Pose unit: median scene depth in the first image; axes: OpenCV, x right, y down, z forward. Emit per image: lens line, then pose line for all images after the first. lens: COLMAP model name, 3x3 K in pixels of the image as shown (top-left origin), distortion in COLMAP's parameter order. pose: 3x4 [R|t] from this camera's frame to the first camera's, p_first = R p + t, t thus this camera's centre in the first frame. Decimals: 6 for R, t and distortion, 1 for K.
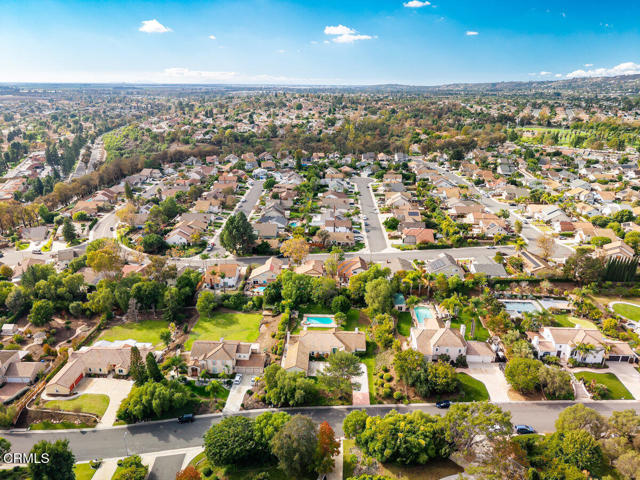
lens RADIAL K [[438.2, 0, 317.6], [0, 438.2, 238.8], [0, 0, 1]] dist [0.002939, -0.007522]
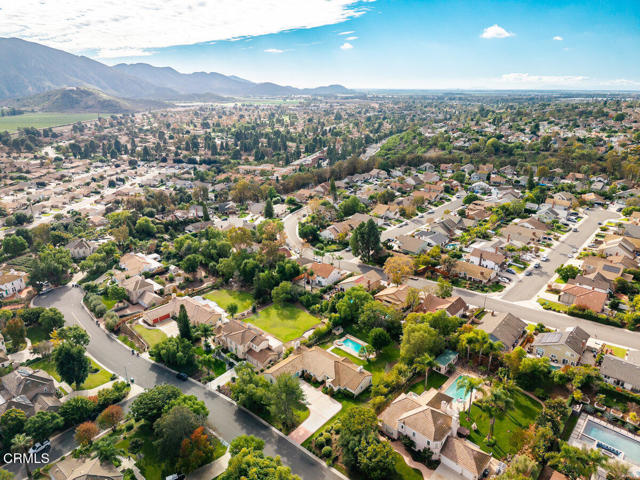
lens RADIAL K [[438.2, 0, 318.3], [0, 438.2, 240.8], [0, 0, 1]] dist [0.002939, -0.007522]
pose [[0.751589, 0.213380, -0.624166, 0.345108], [-0.218561, 0.973340, 0.069570, -0.054161], [0.622371, 0.084130, 0.778188, 0.163217]]
